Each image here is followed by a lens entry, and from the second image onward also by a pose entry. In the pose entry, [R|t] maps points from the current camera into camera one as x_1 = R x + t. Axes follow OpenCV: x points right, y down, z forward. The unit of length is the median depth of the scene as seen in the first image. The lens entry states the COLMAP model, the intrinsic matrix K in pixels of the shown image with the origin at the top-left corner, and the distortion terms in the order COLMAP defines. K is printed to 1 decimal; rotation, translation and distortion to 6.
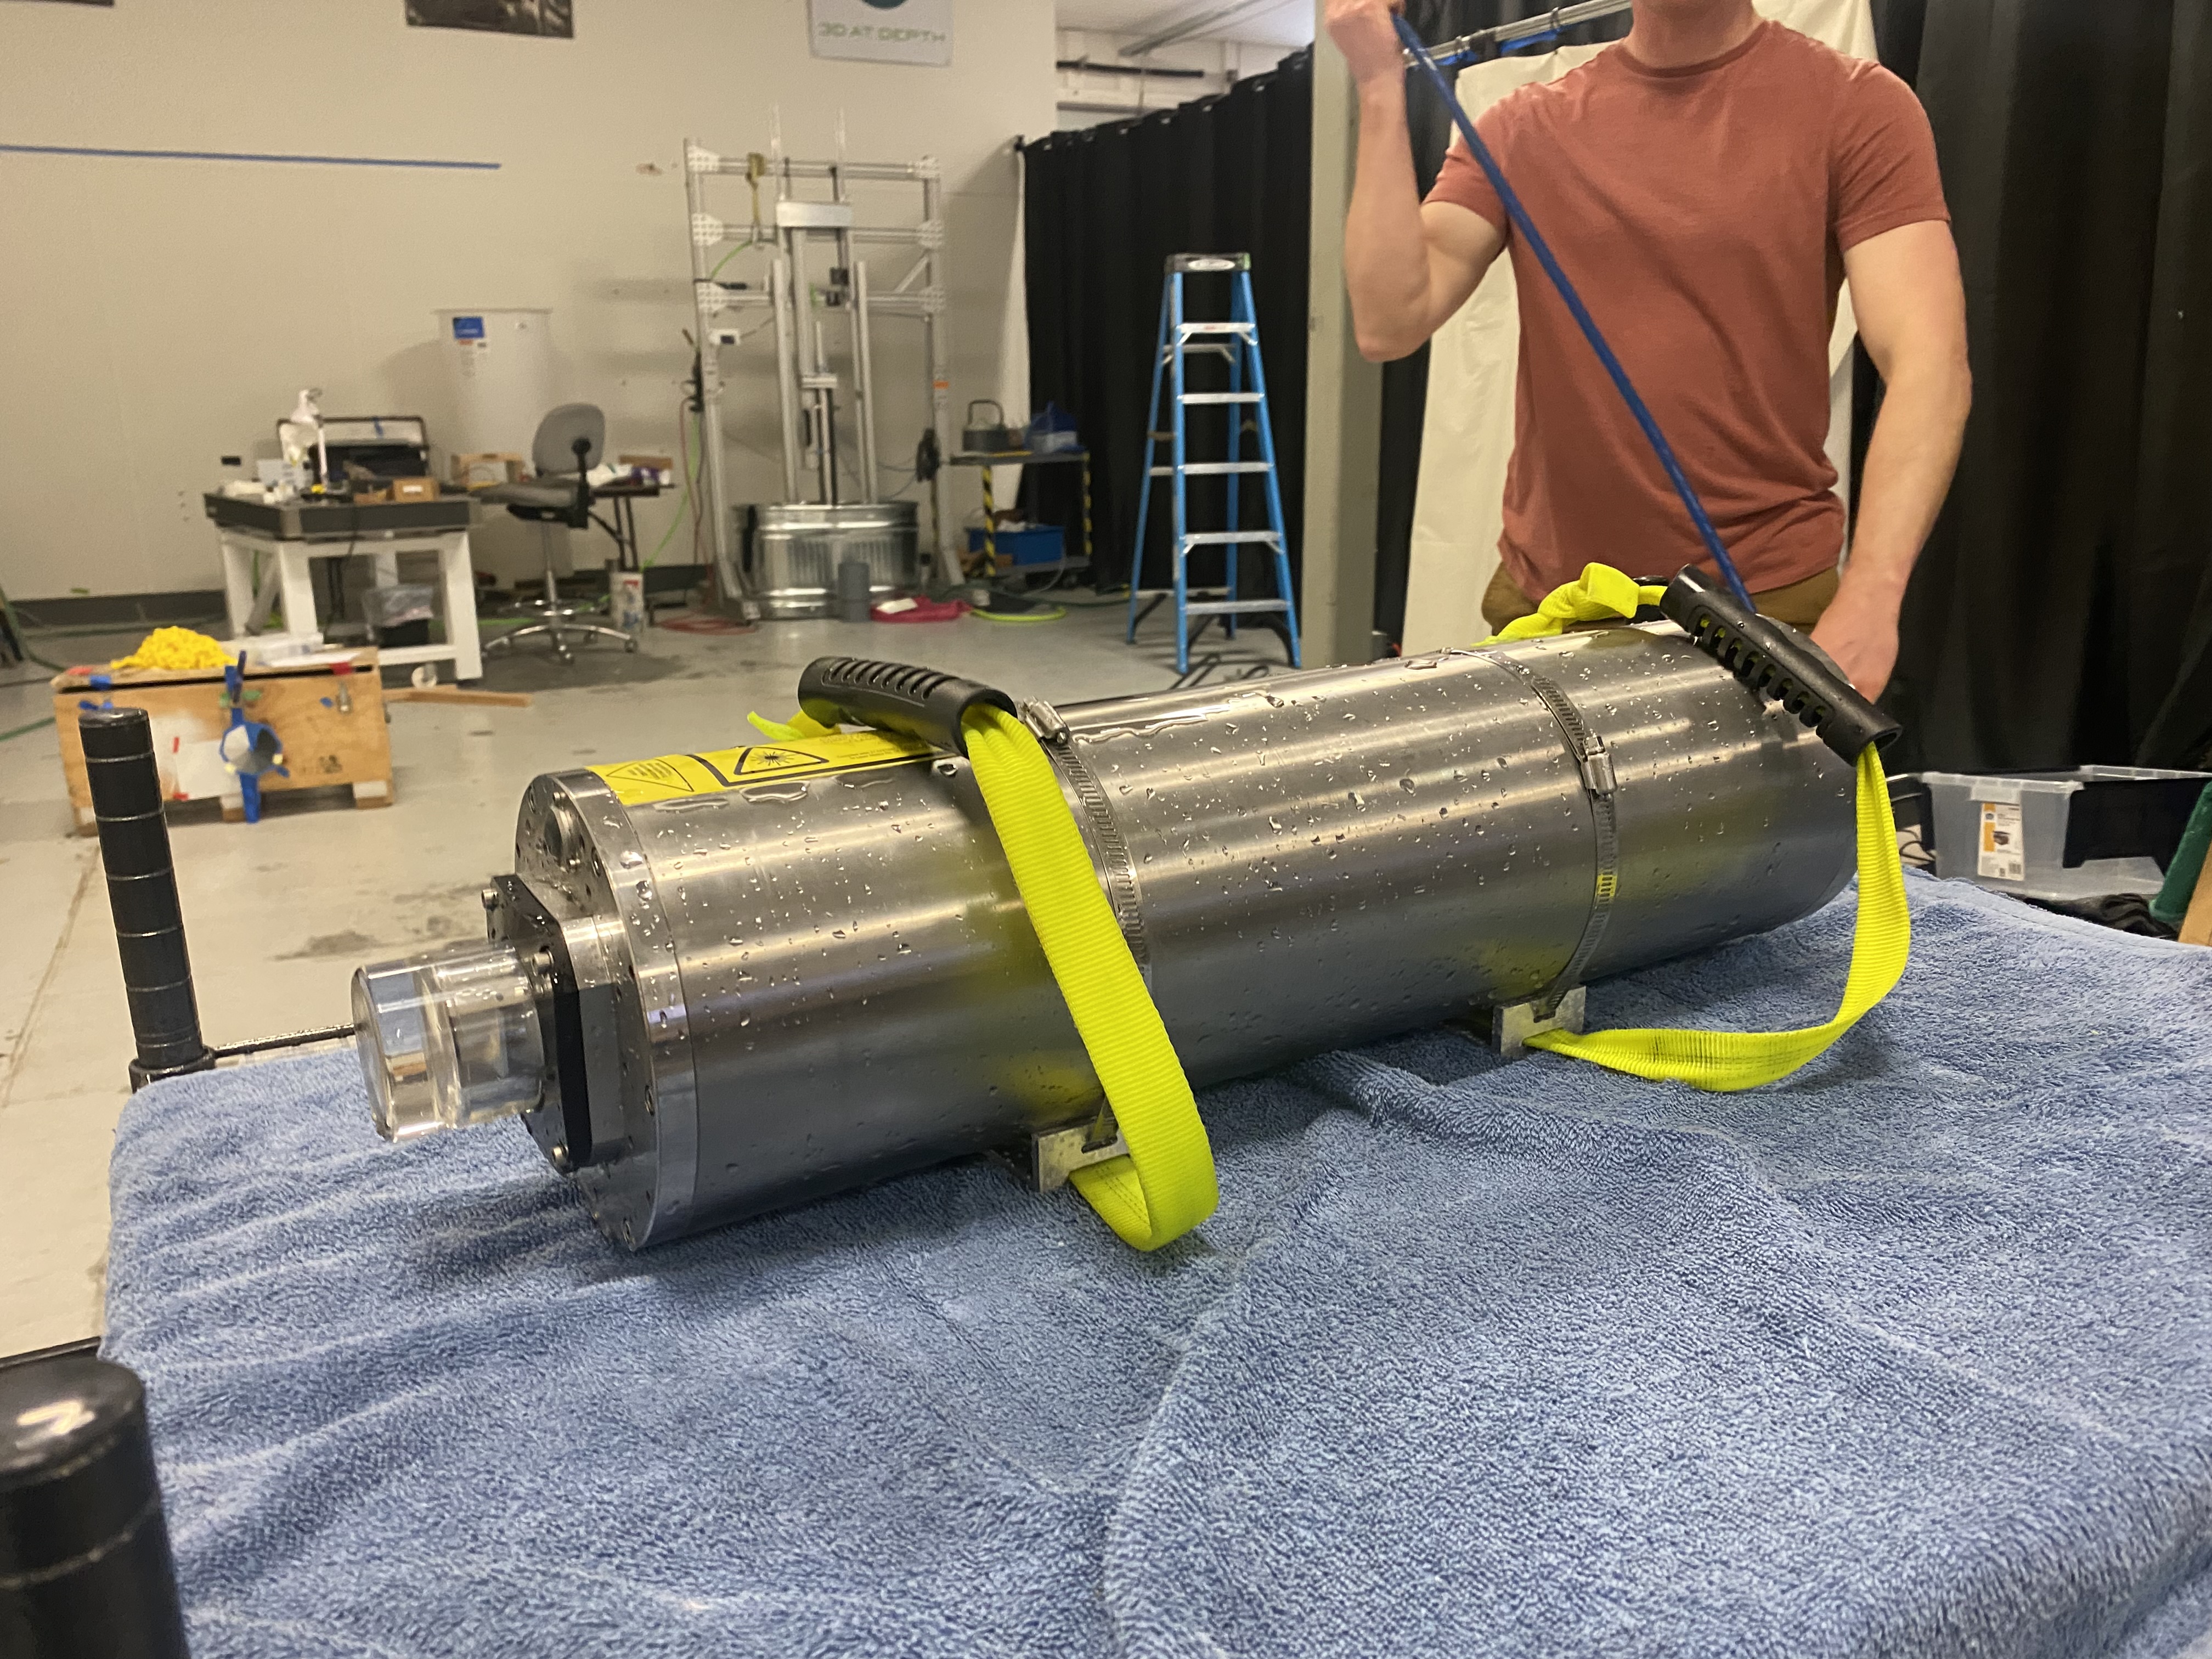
lens RADIAL K [[1658.1, 0, 1073.9], [0, 1658.1, 870.9], [0, 0, 1]] dist [0.033594, -0.028437]
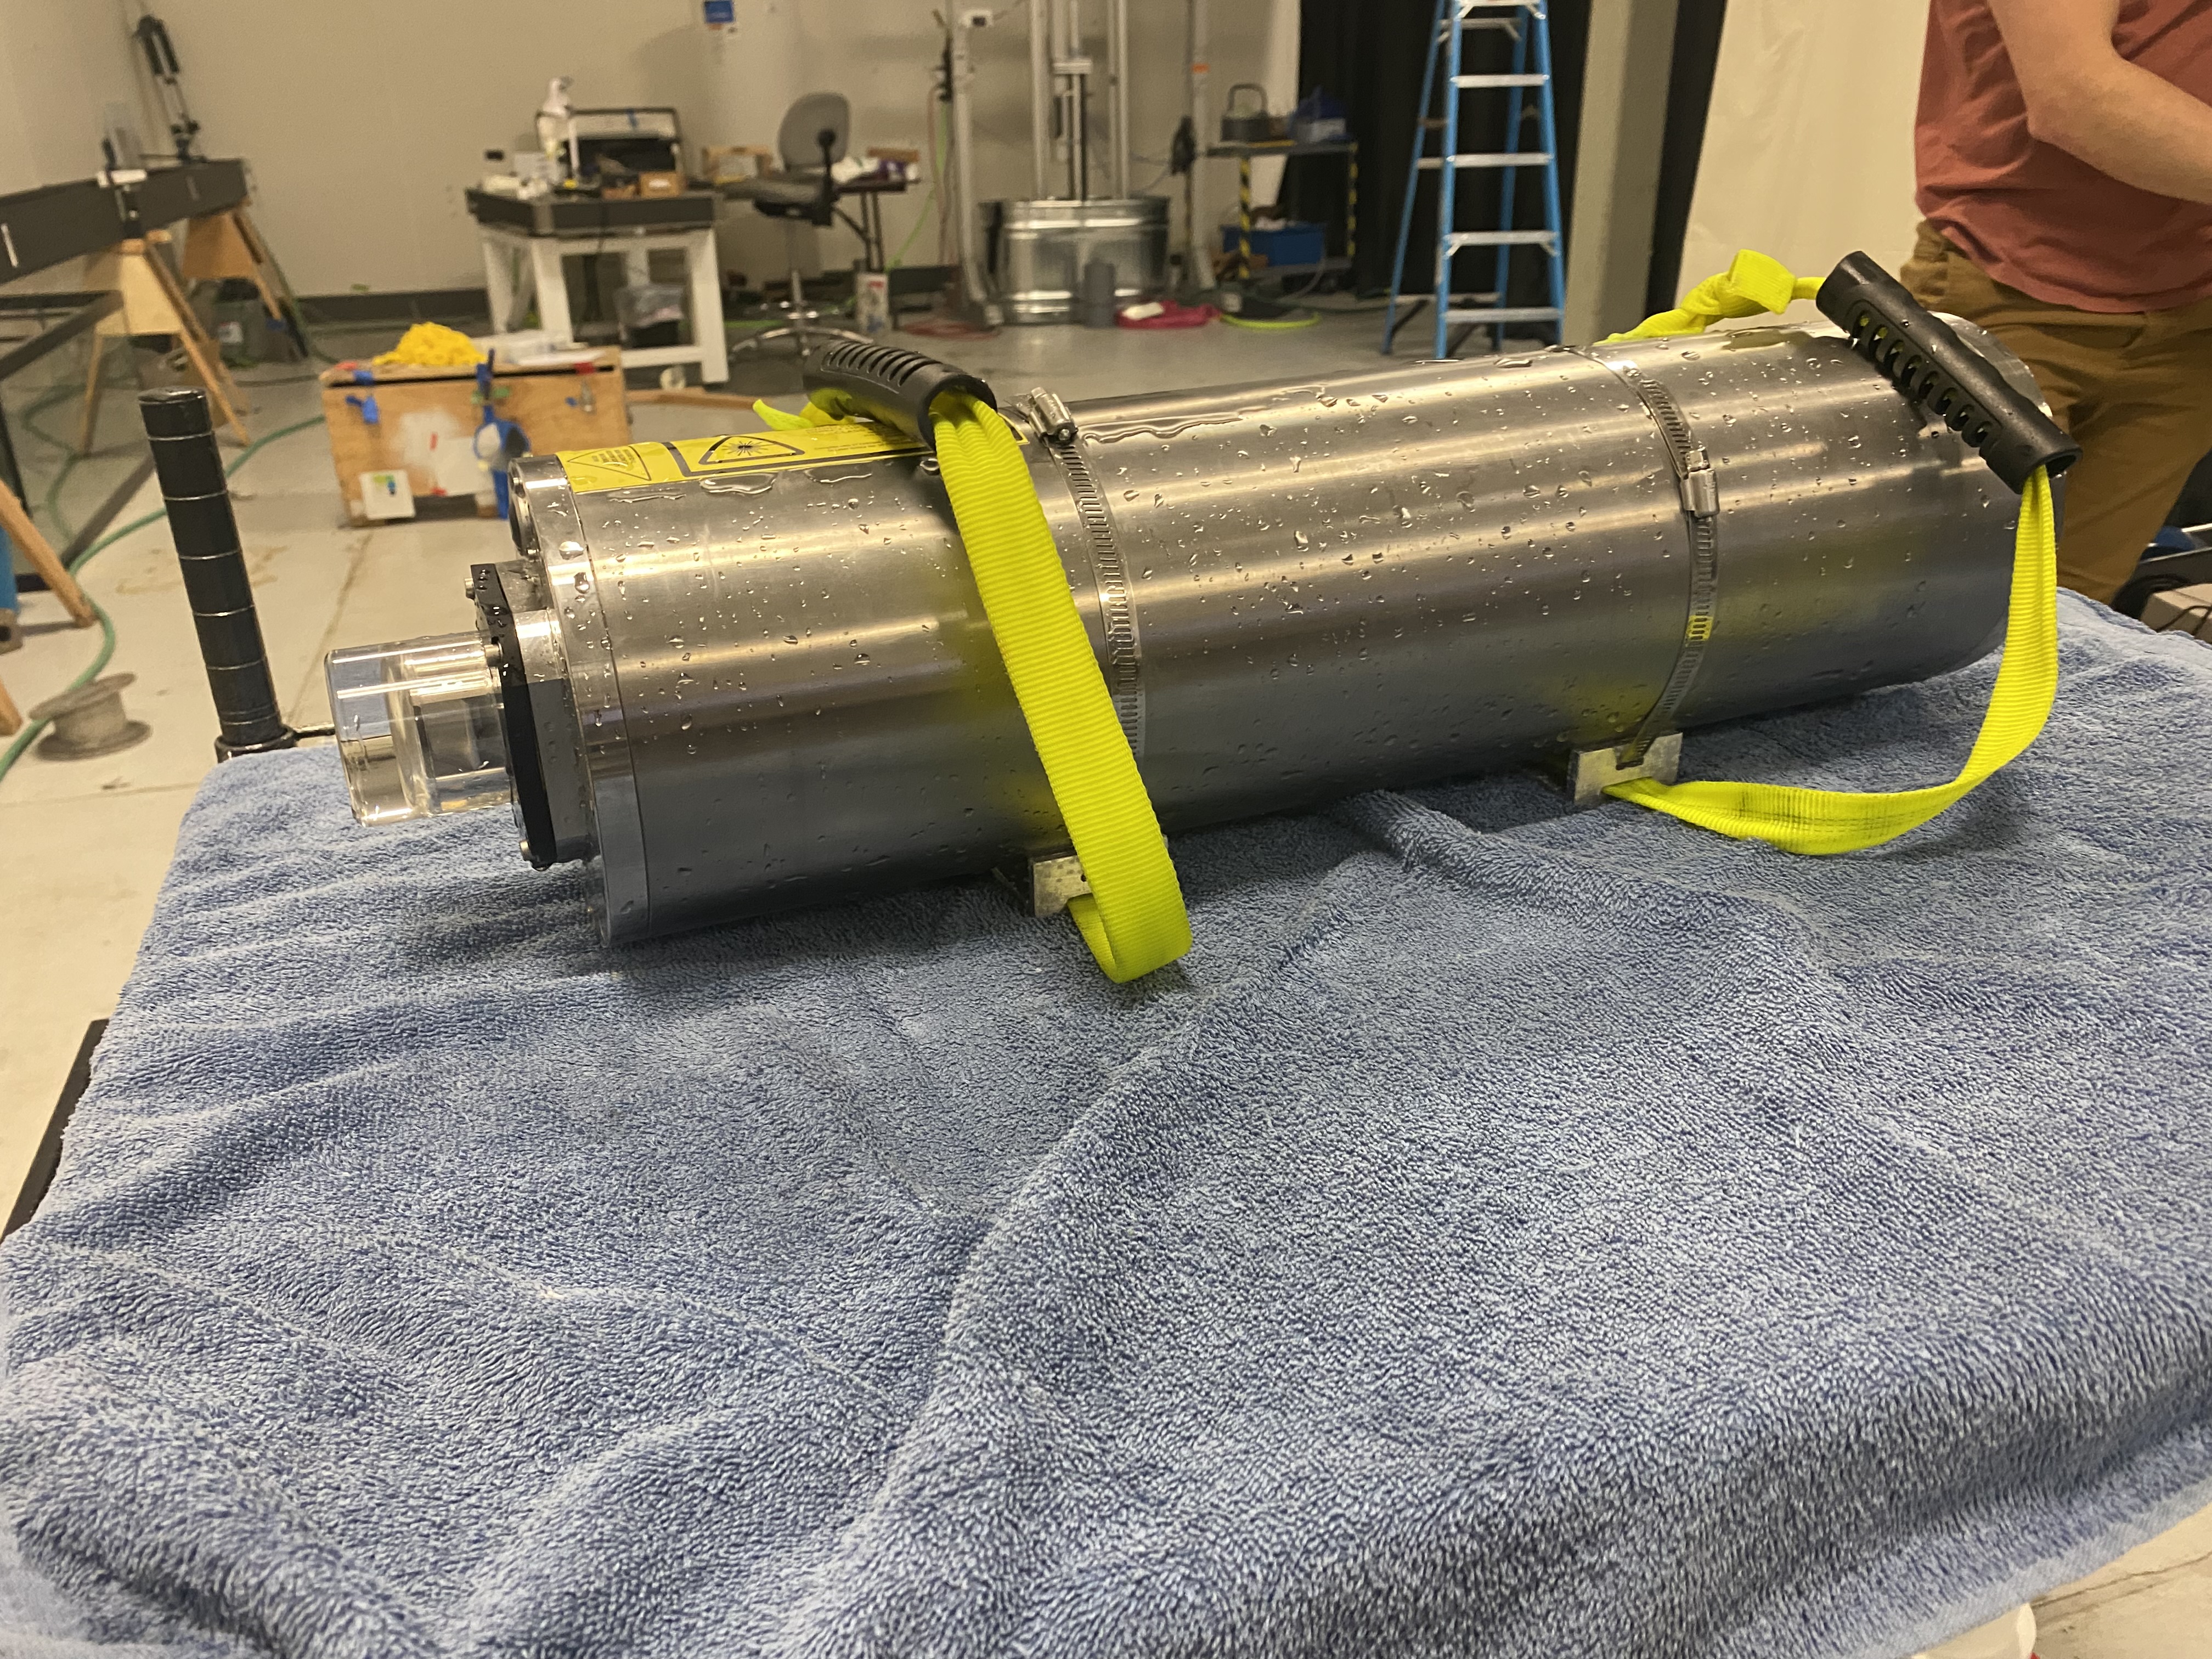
lens RADIAL K [[1658.1, 0, 1064.9], [0, 1658.1, 833.7], [0, 0, 1]] dist [0.033594, -0.028437]
pose [[0.987934, 0.056206, -0.144316, 0.125437], [-0.034708, 0.988471, 0.147378, 0.001038], [0.150936, -0.140591, 0.978495, 0.053091]]
